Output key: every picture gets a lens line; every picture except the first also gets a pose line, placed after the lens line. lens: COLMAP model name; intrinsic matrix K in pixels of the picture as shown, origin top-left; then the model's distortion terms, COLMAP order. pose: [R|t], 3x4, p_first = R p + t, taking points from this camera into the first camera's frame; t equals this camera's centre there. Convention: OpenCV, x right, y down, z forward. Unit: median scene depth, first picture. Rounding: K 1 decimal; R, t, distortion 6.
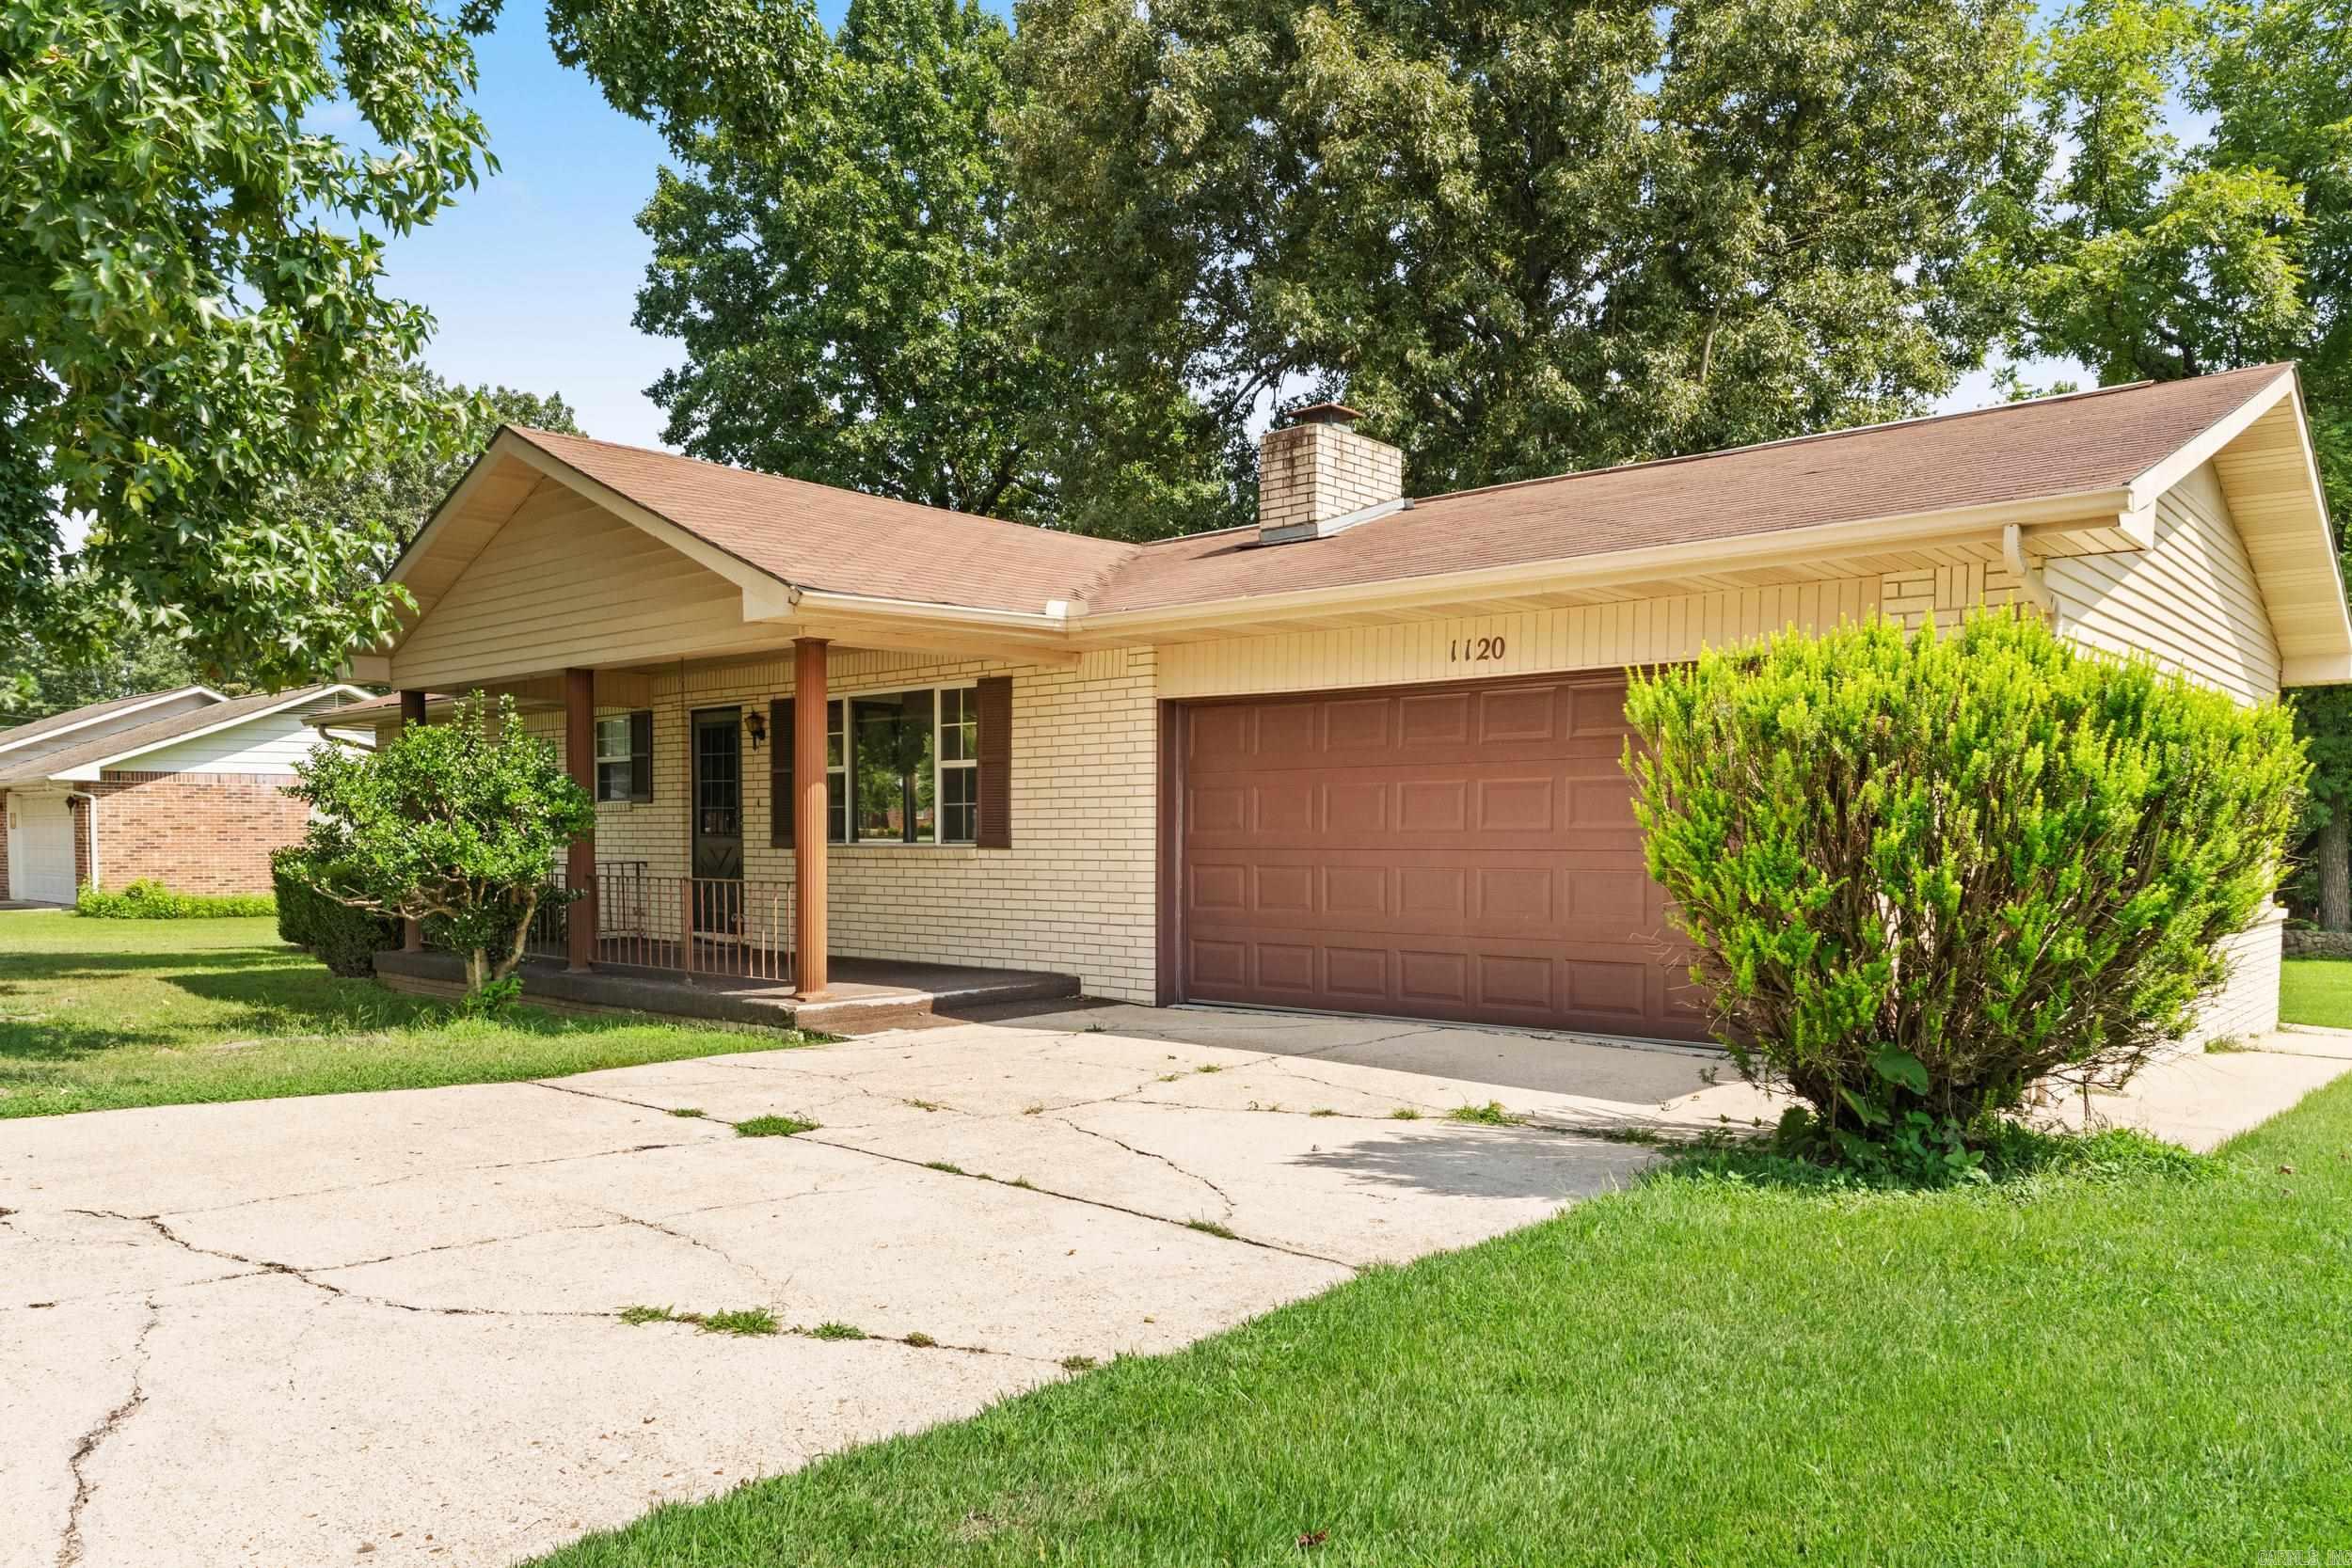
lens RADIAL K [[1530.9, 0, 1176.5], [0, 1530.9, 797.8], [0, 0, 1]] dist [-0.001827, -0.003283]
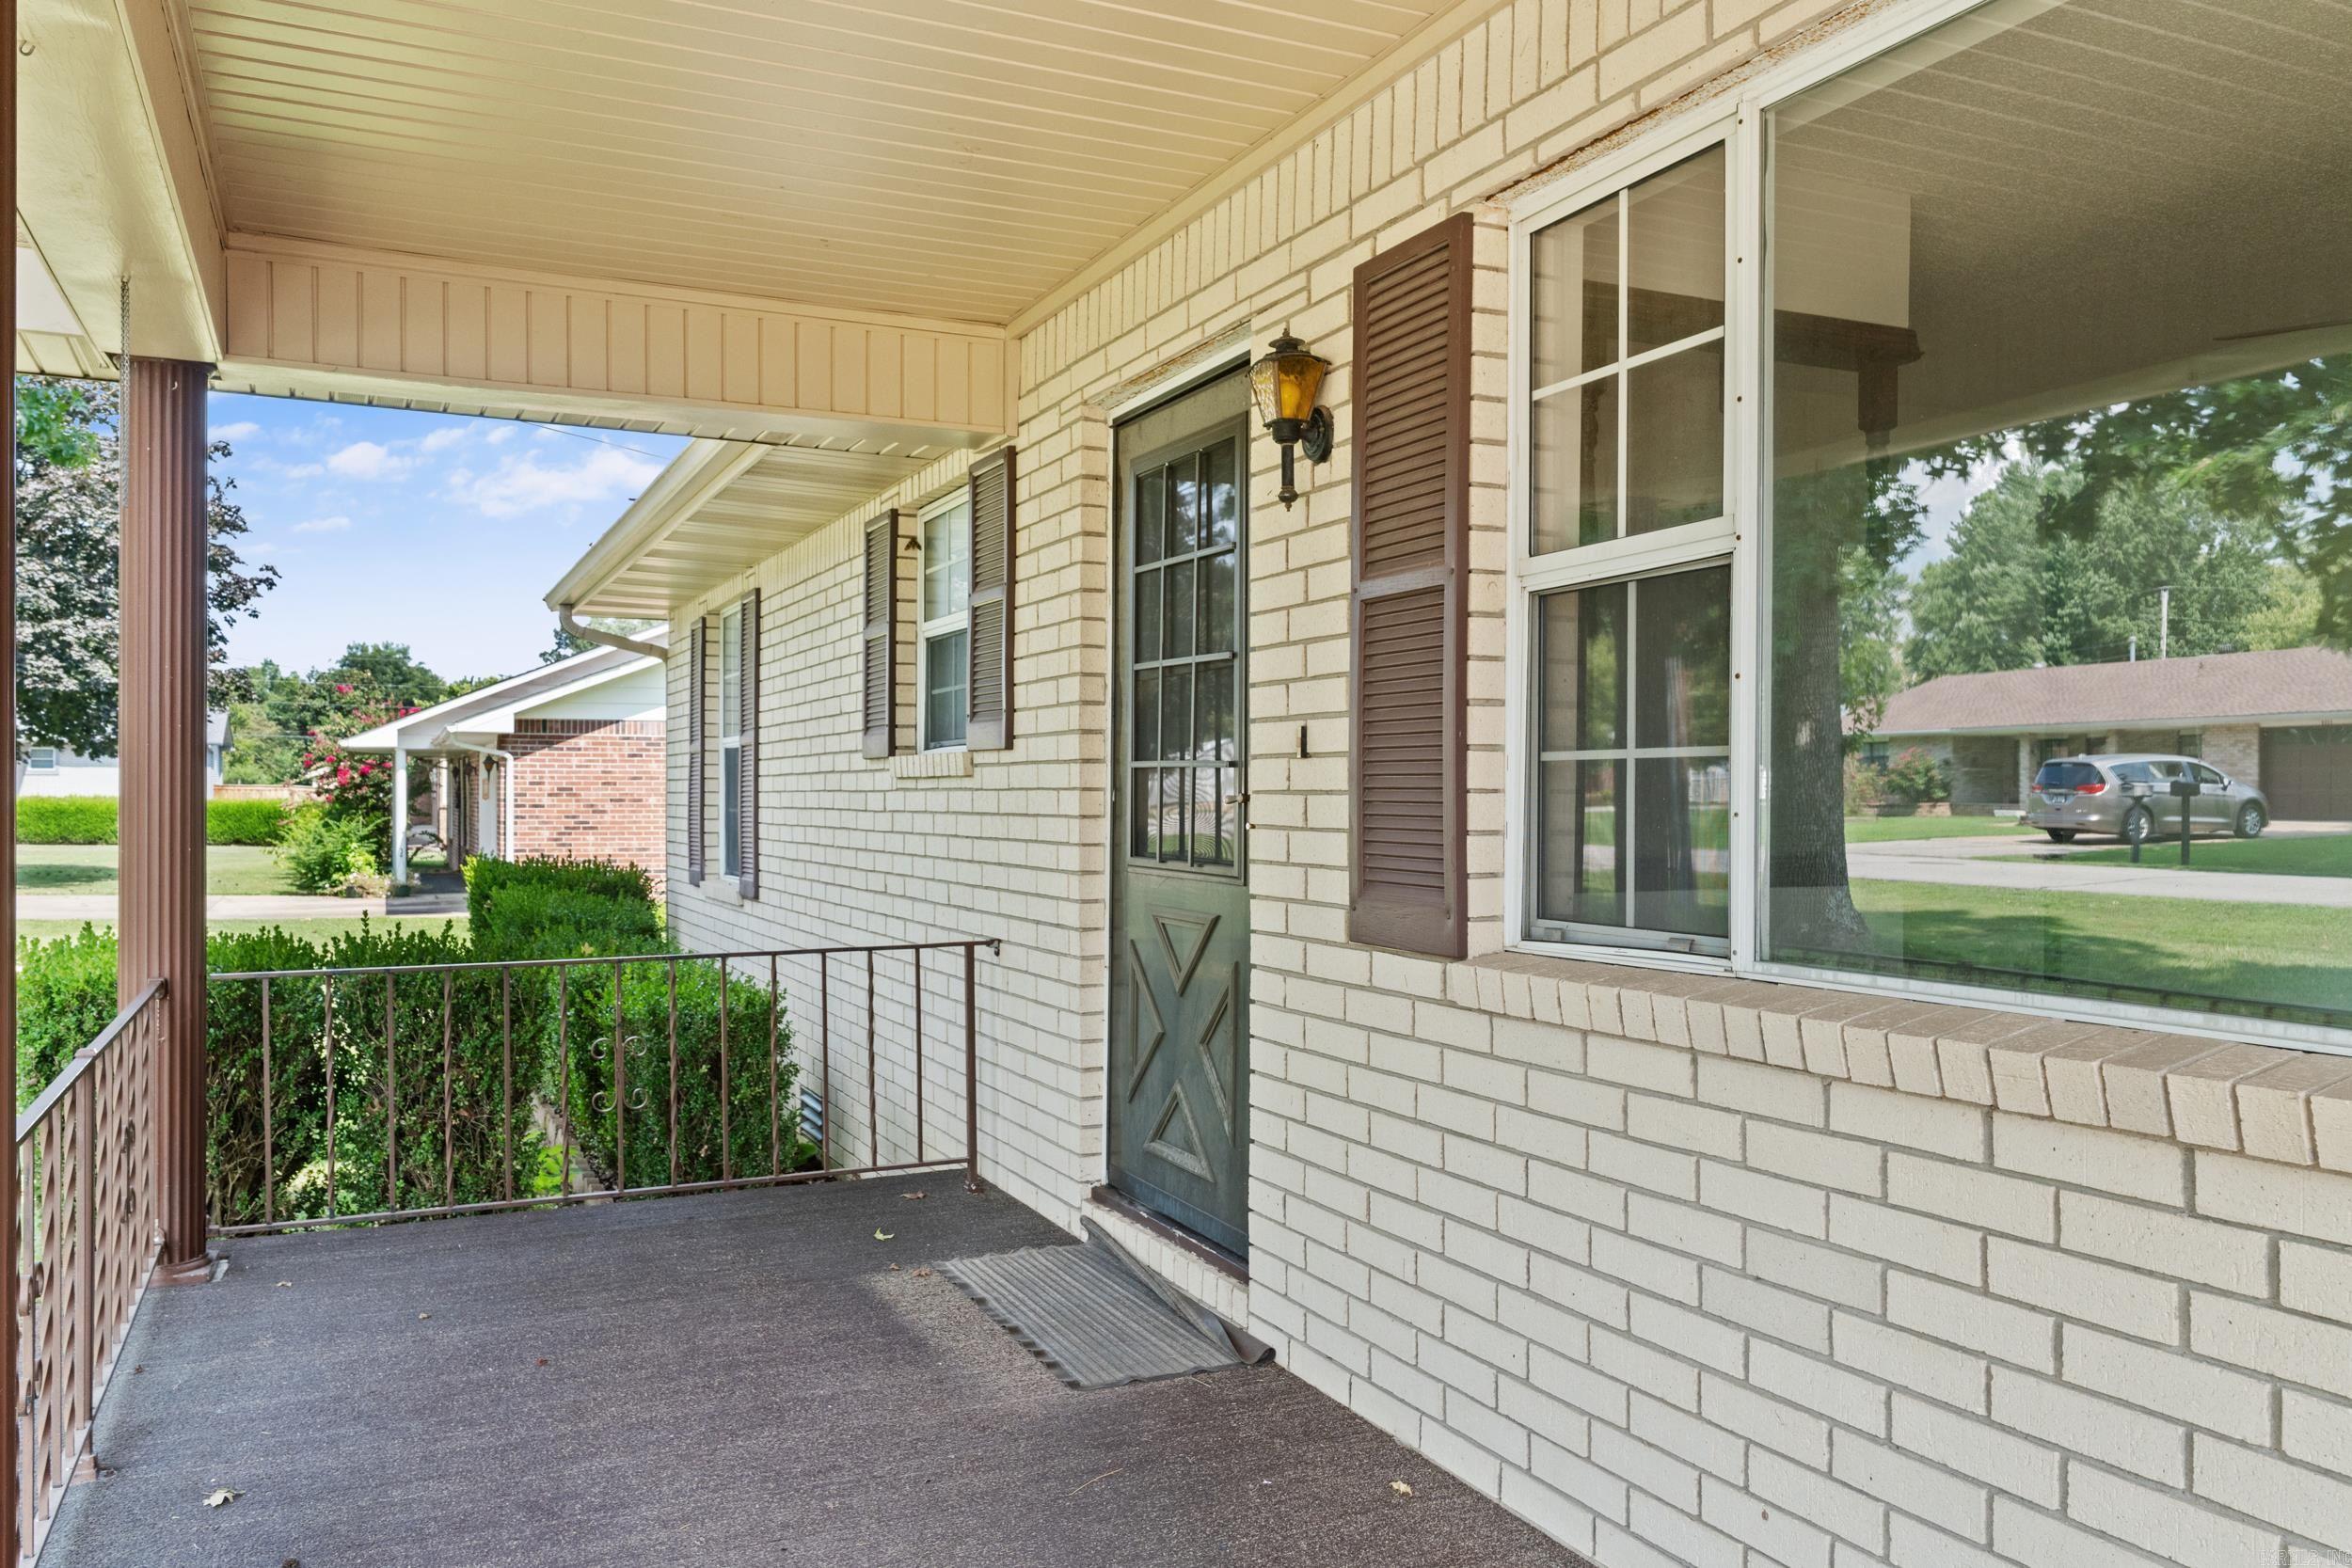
lens RADIAL K [[1800.4, 0, 1177.1], [0, 1800.4, 791.7], [0, 0, 1]] dist [0.002074, 0.000065]
pose [[0.912775, 0.008912, -0.408366, -0.180073], [-0.003953, 0.999908, 0.012984, 0.007642], [0.408444, -0.010237, 0.912726, 0.744269]]
